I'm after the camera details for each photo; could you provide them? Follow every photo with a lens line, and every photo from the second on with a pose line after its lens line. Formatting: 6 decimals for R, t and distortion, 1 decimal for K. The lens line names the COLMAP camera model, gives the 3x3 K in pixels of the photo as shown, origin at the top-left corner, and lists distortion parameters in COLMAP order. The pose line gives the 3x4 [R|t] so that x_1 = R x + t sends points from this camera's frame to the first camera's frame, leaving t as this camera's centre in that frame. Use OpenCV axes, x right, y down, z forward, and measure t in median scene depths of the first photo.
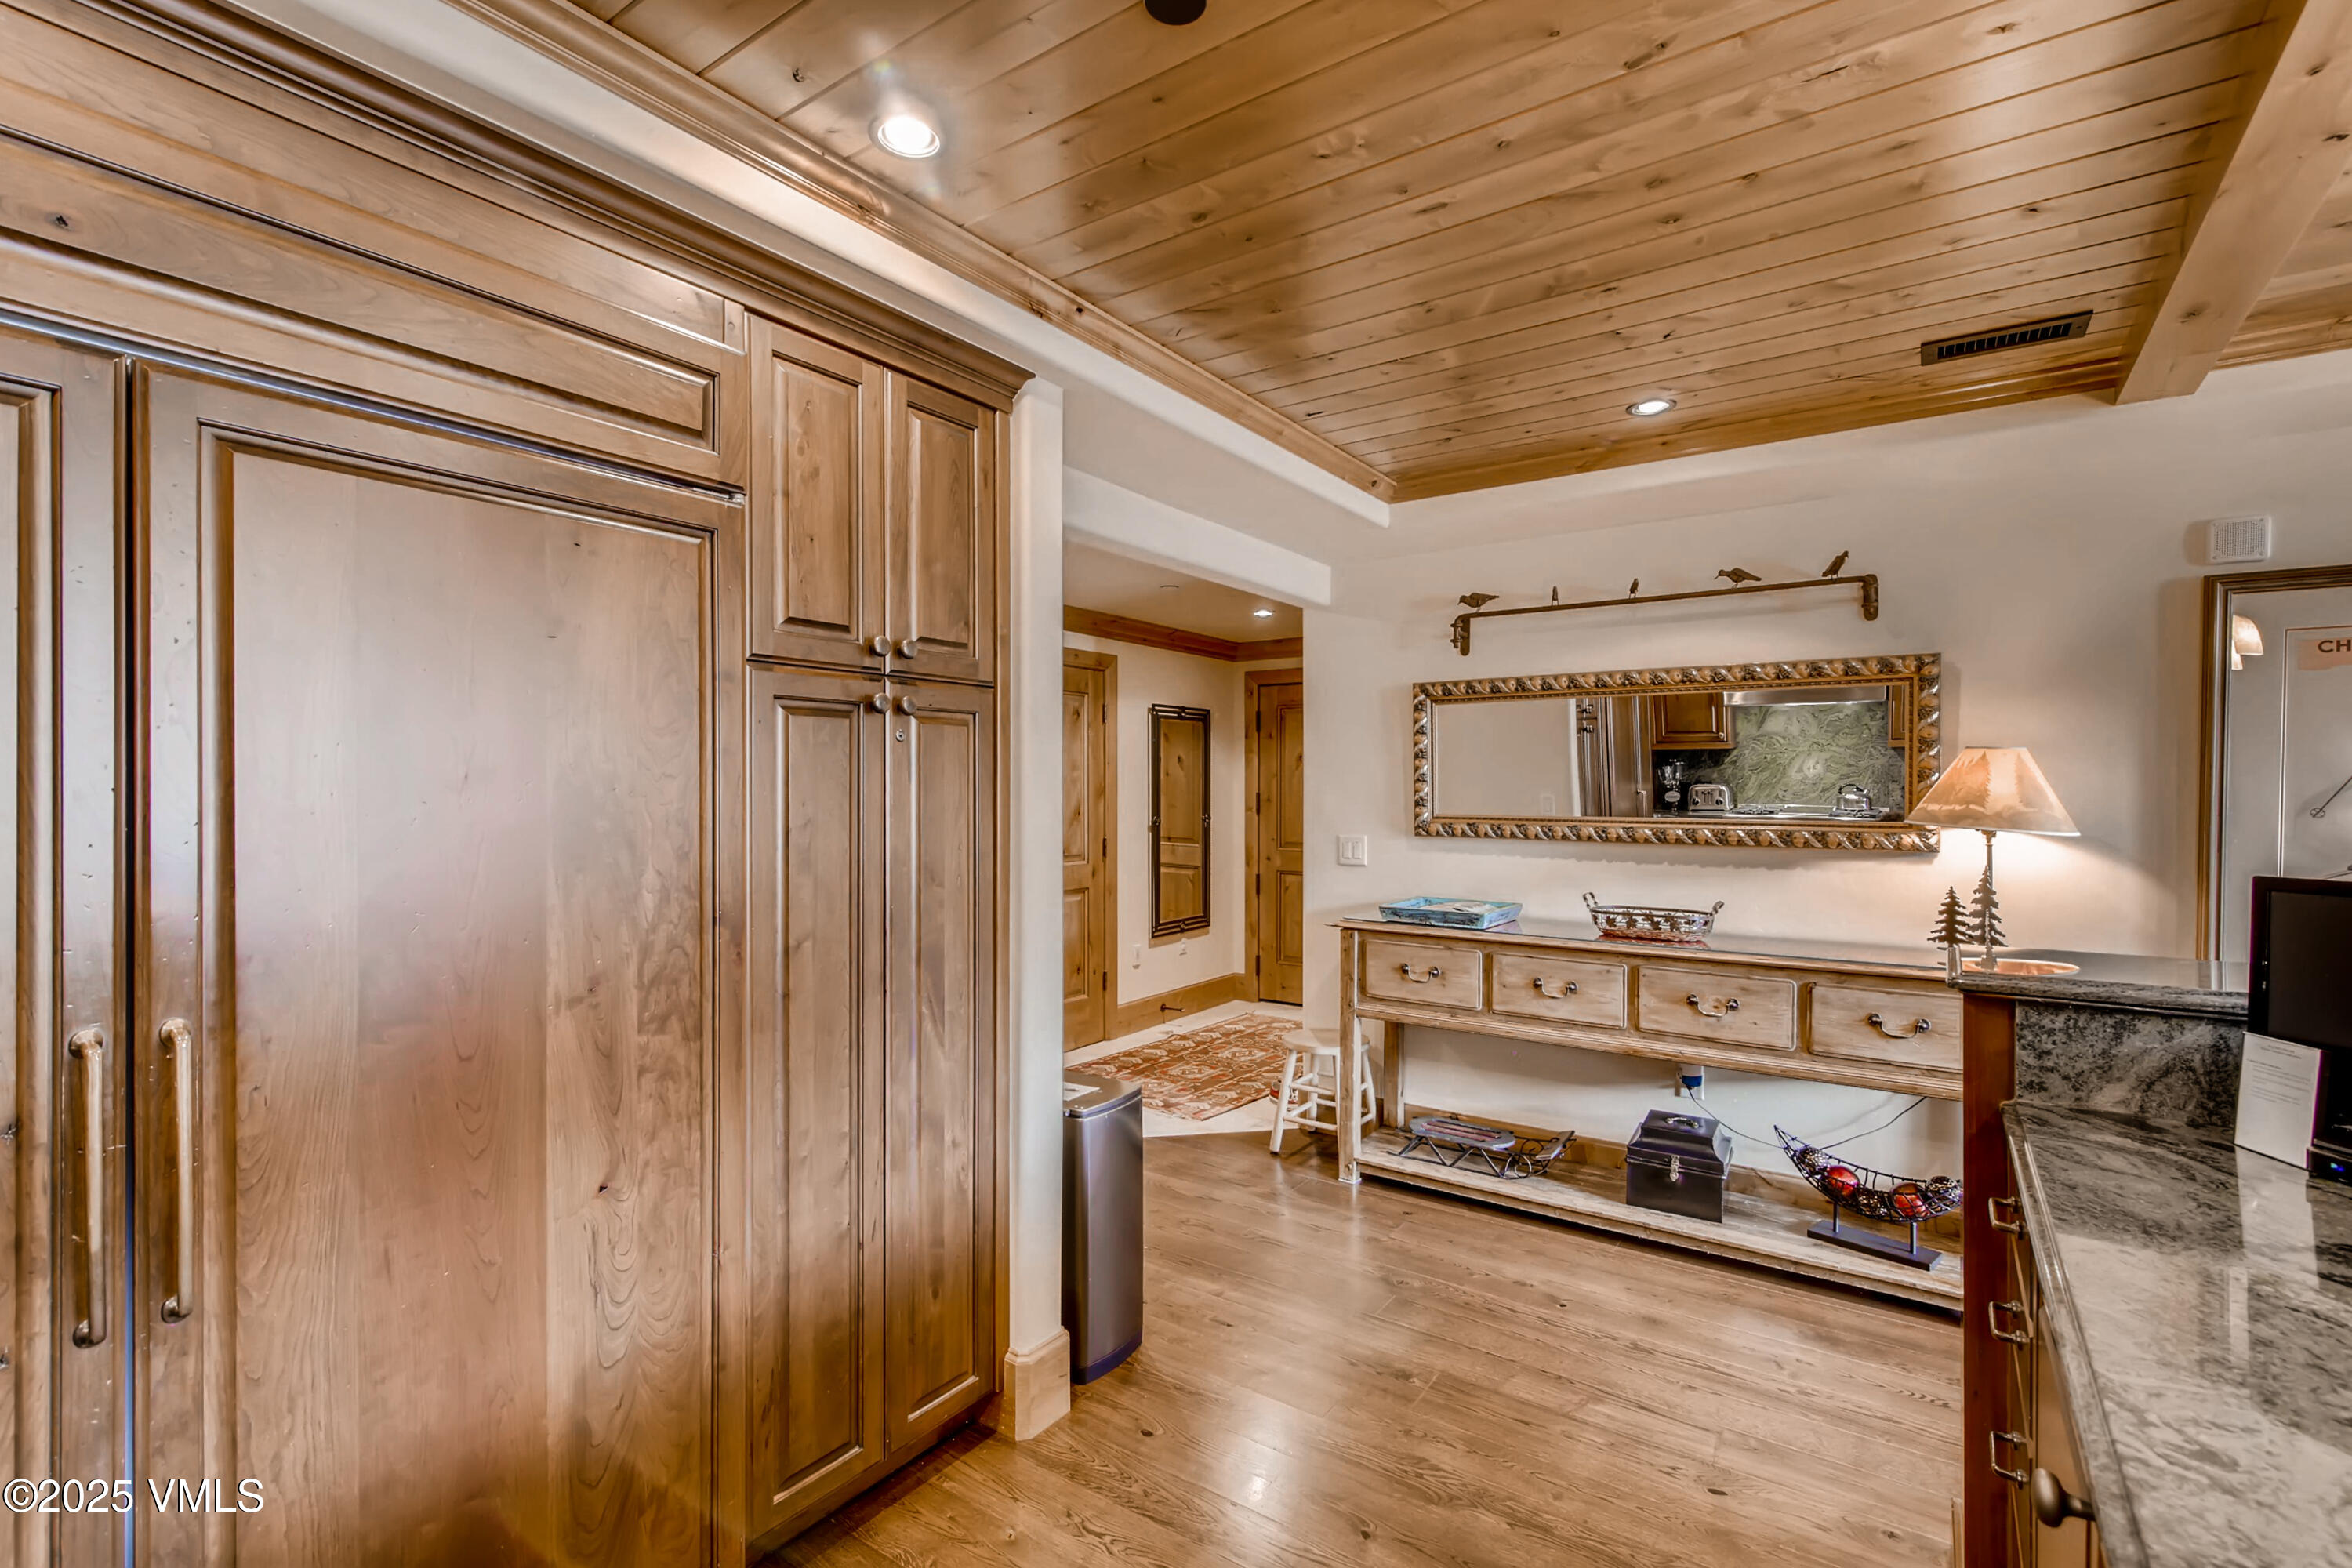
lens RADIAL K [[1072.1, 0, 1177.4], [0, 1072.1, 793.5], [0, 0, 1]] dist [0.003240, -0.000485]
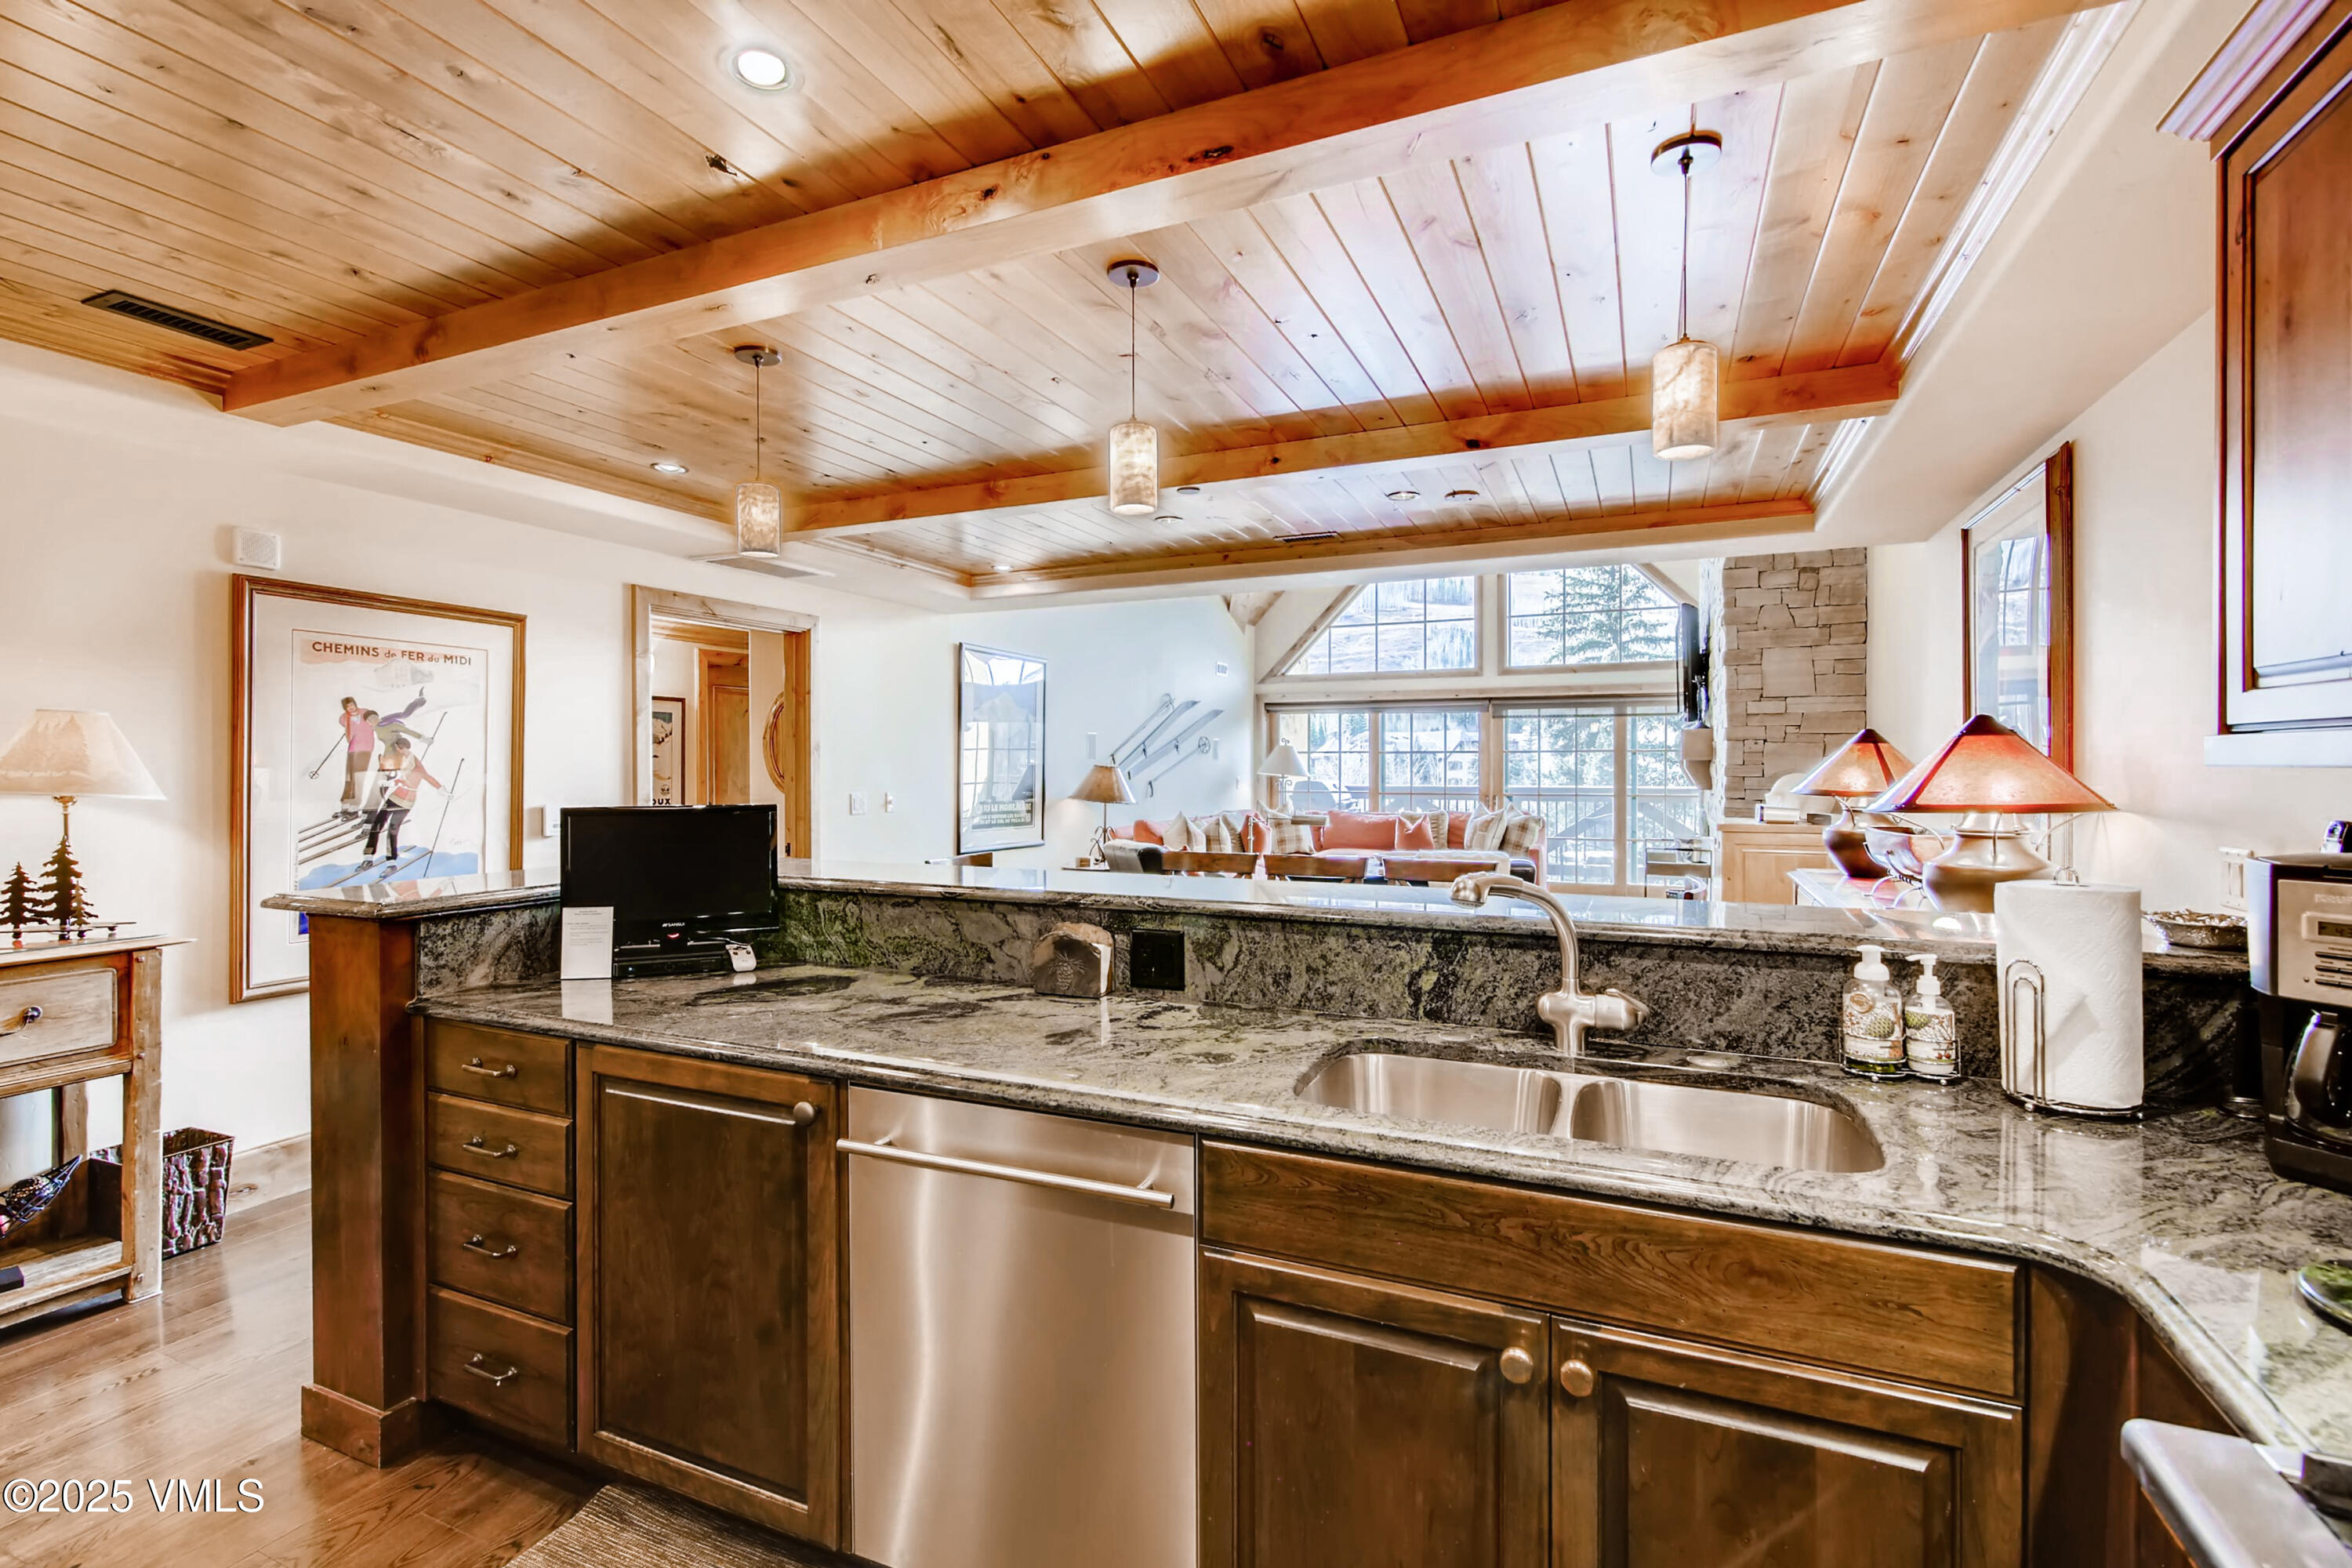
lens RADIAL K [[1072.1, 0, 1176.1], [0, 1072.1, 772.0], [0, 0, 1]] dist [0.003240, -0.000485]
pose [[-0.194994, -0.004687, 0.980793, -0.622924], [0.003114, 0.999981, 0.005398, 0.015385], [-0.980799, 0.004107, -0.194976, 0.366323]]
